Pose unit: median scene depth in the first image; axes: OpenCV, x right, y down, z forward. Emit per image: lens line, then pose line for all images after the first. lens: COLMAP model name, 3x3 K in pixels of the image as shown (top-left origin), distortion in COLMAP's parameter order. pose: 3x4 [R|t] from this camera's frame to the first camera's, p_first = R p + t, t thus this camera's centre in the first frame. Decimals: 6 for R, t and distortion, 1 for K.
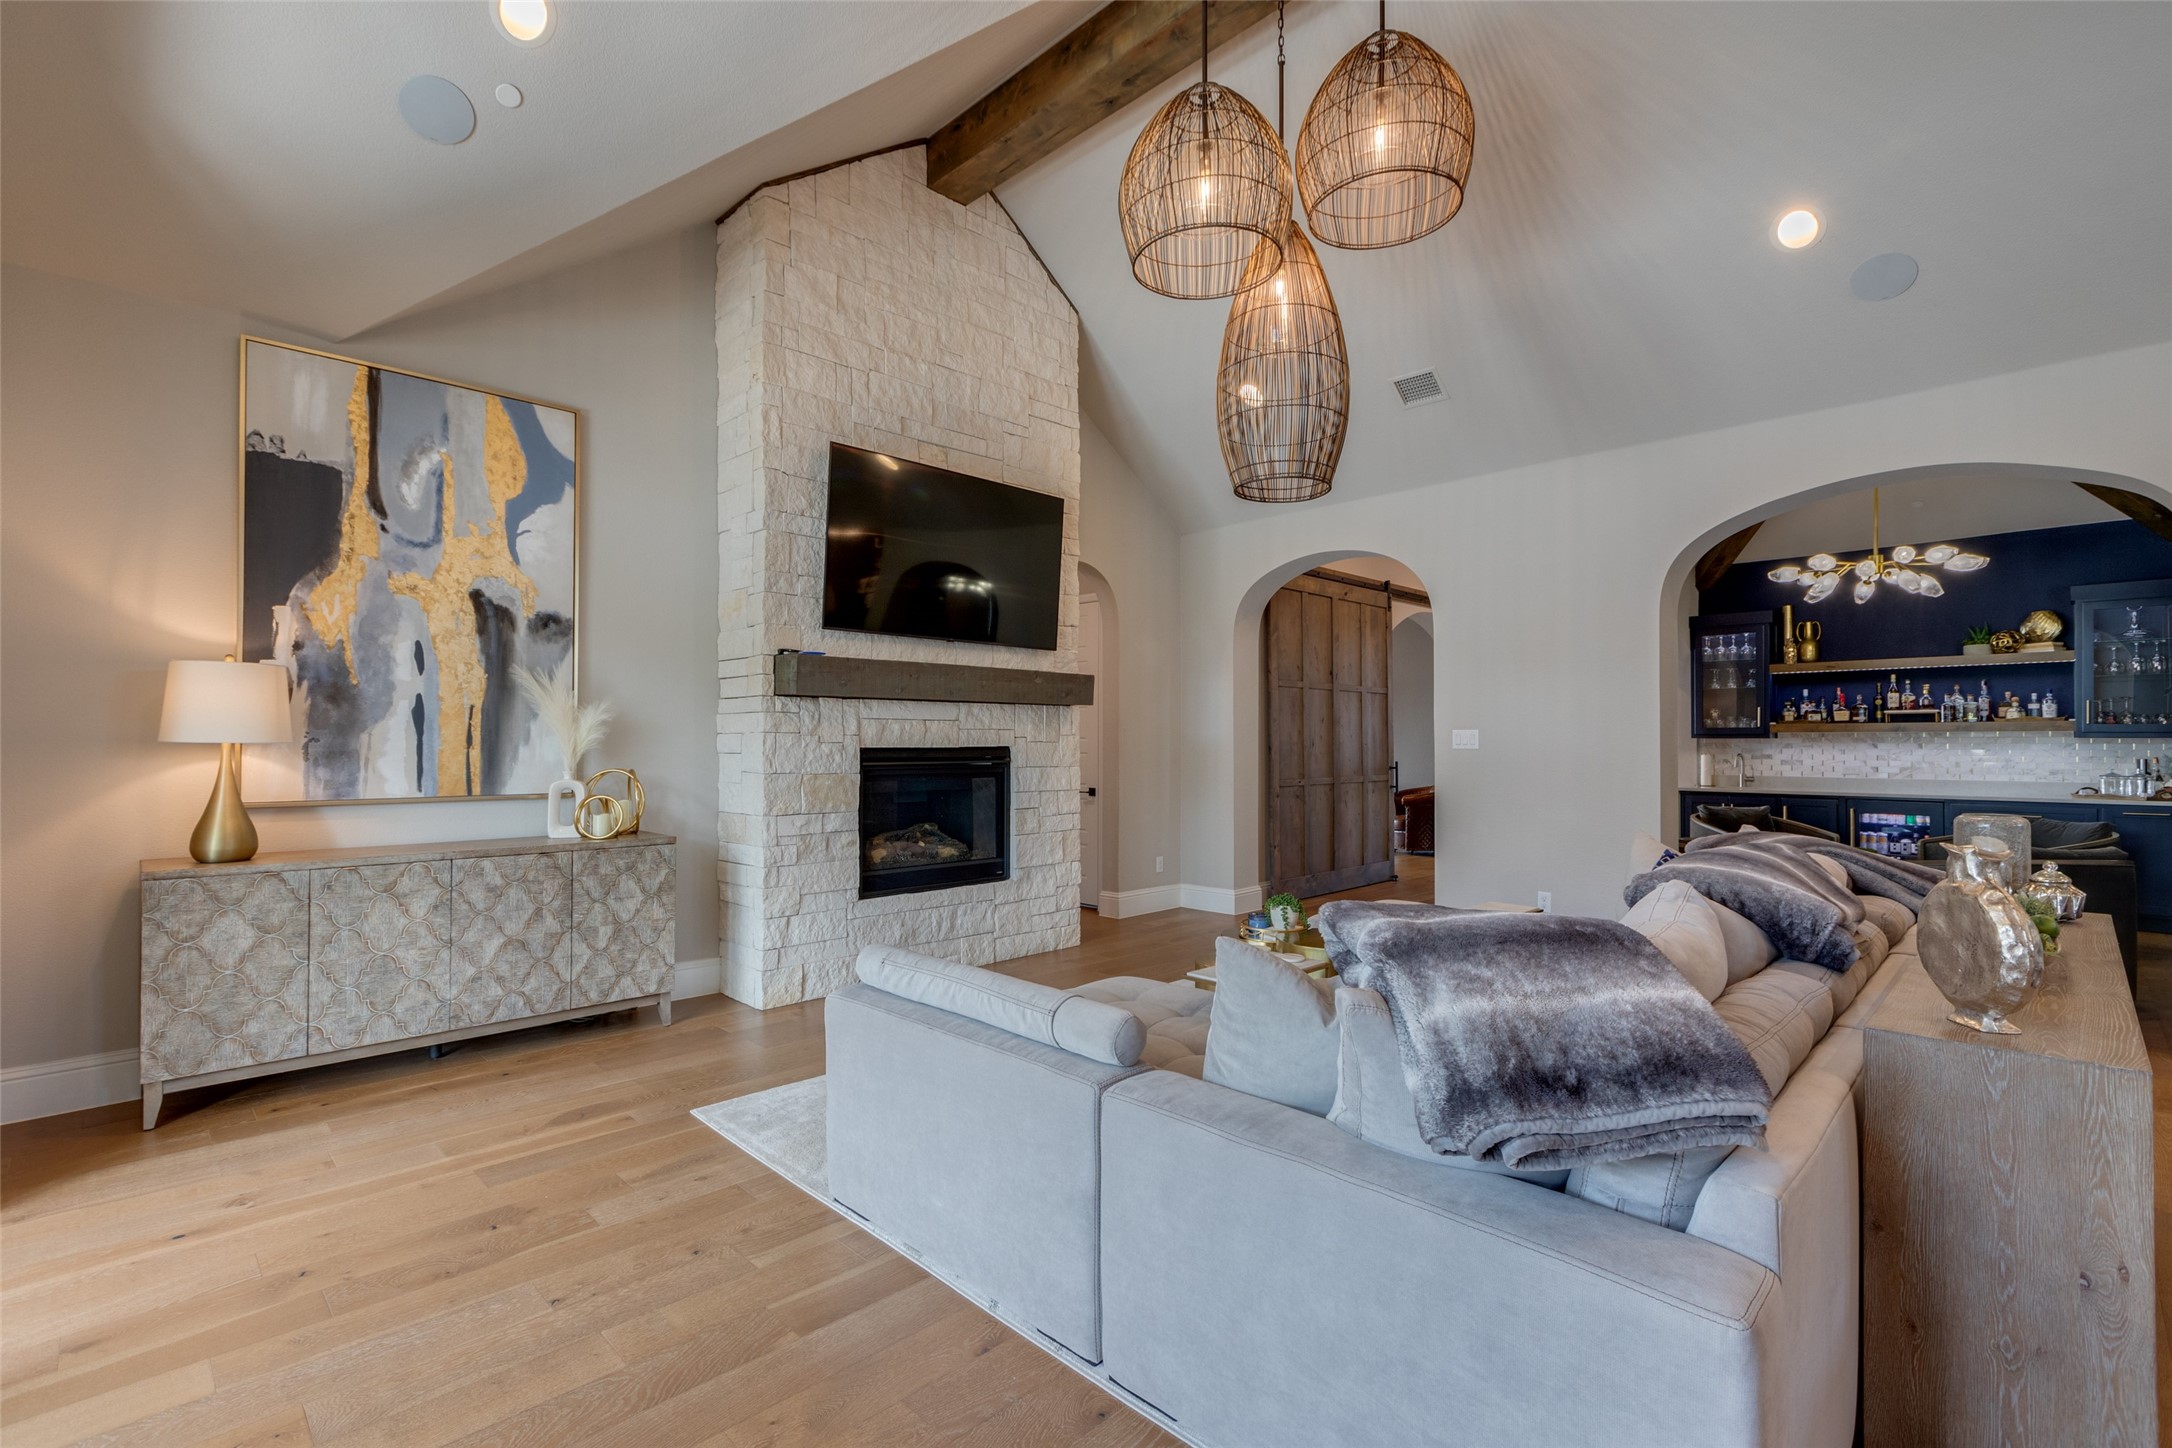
lens RADIAL K [[975.7, 0, 1069.3], [0, 975.7, 731.4], [0, 0, 1]] dist [-0.000917, -0.001243]
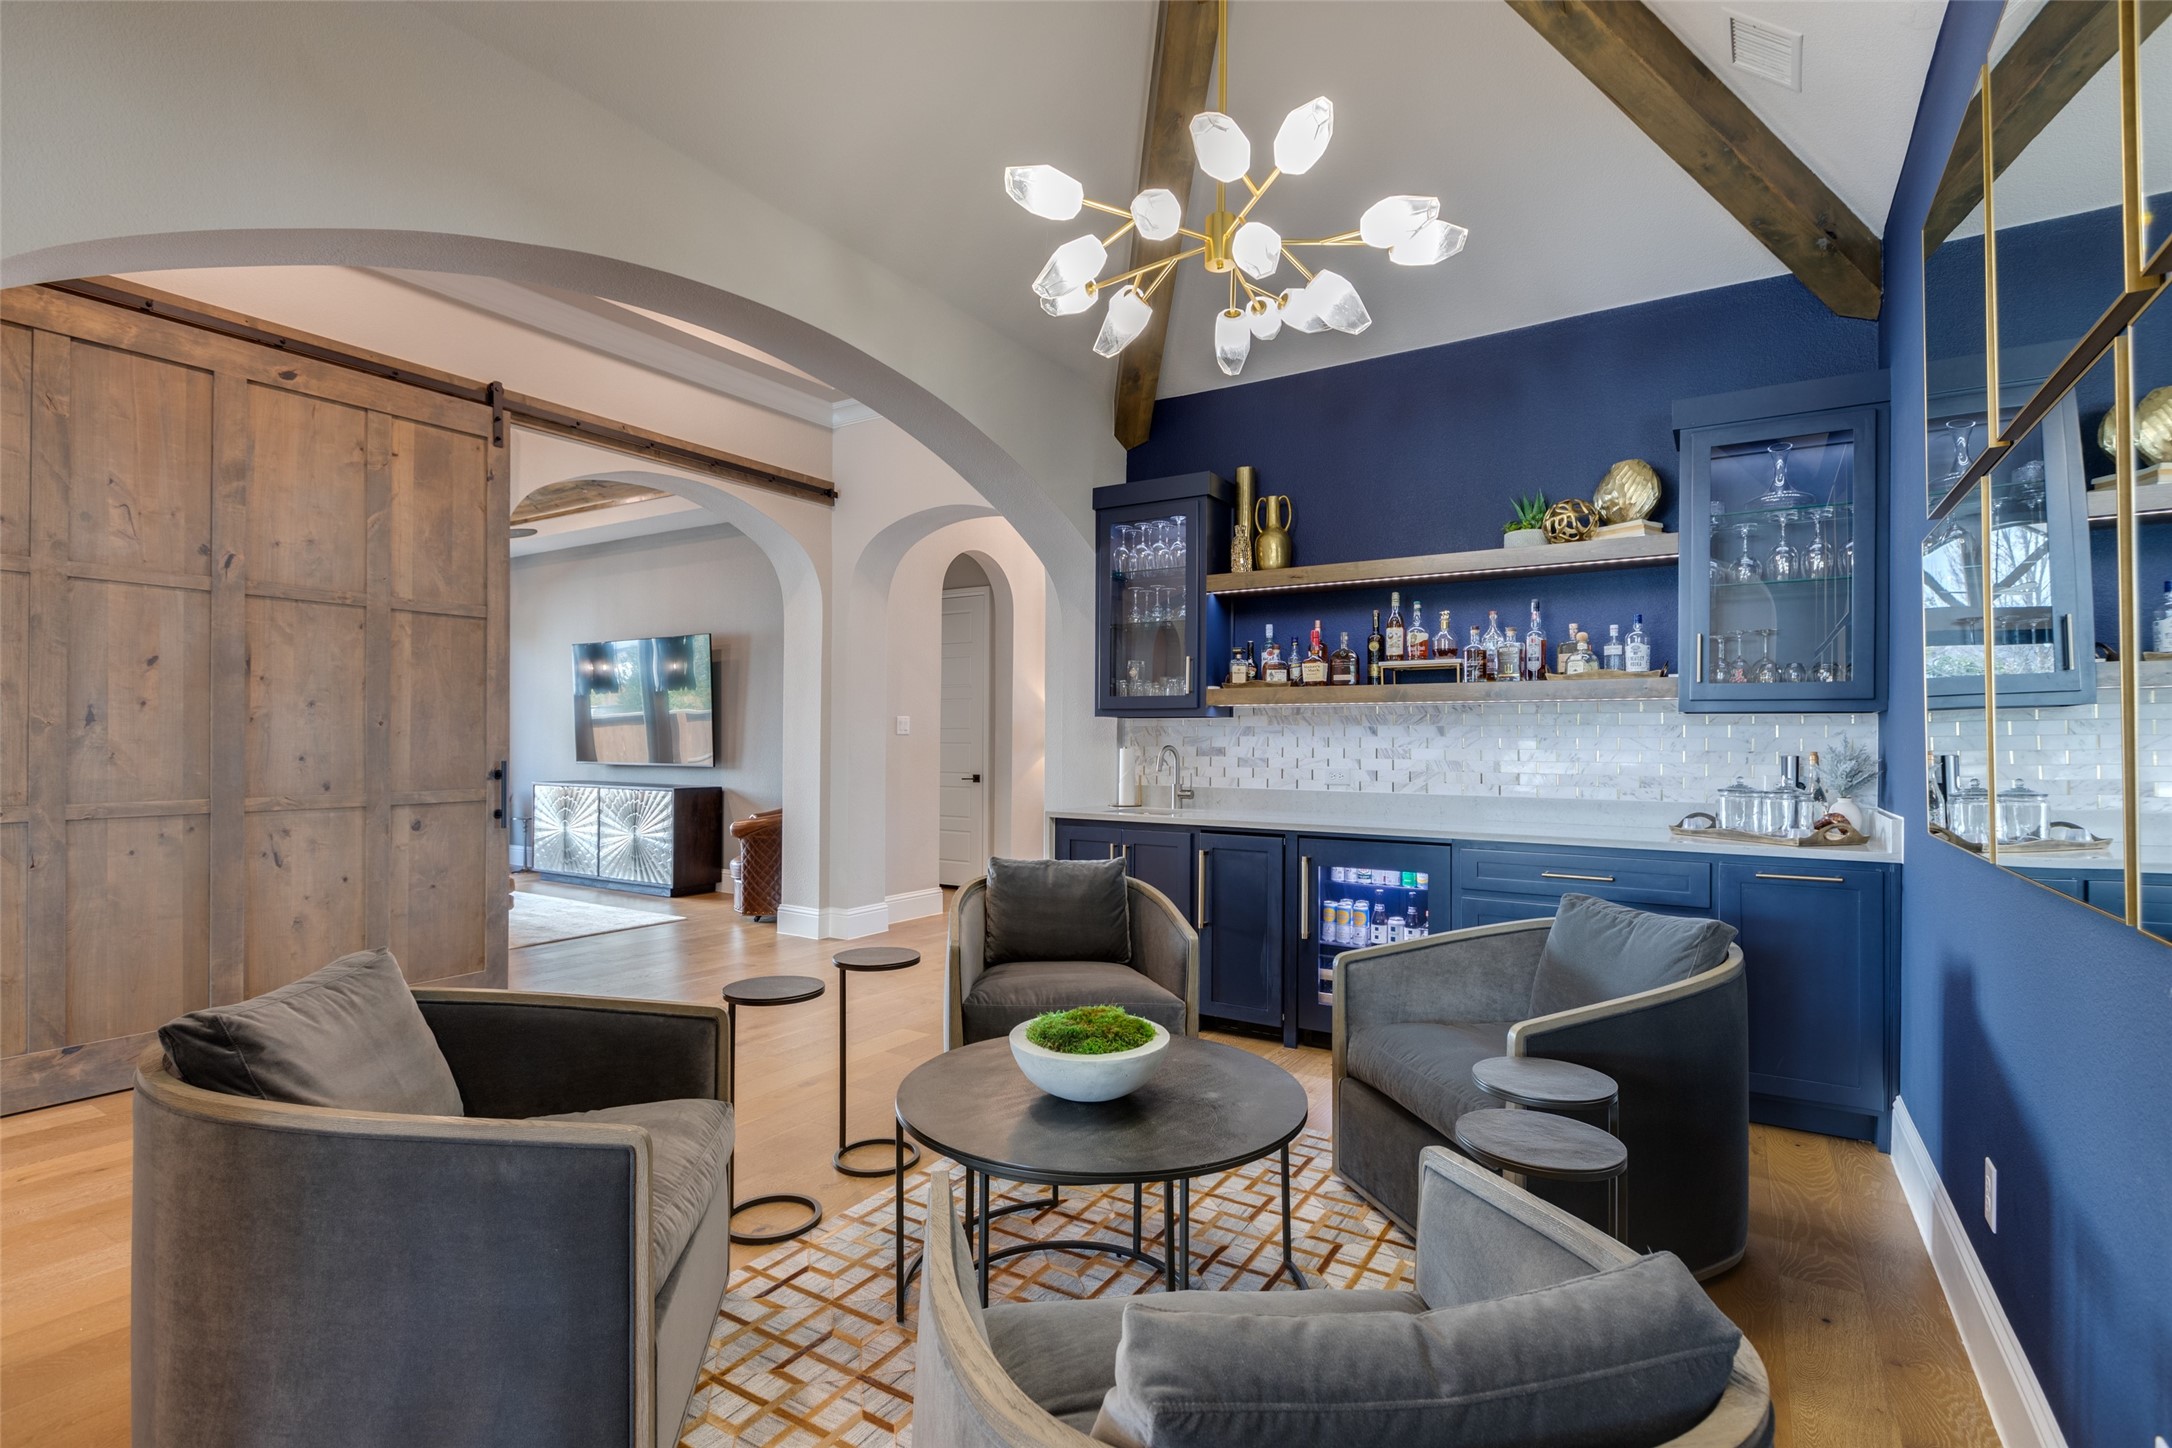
lens RADIAL K [[1025.3, 0, 1086.4], [0, 1025.3, 726.5], [0, 0, 1]] dist [-0.000696, 0.000119]
pose [[0.971525, 0.003775, 0.236909, 0.570373], [-0.004429, 0.999988, 0.002227, 0.012565], [-0.236898, -0.003213, 0.971529, 0.522513]]
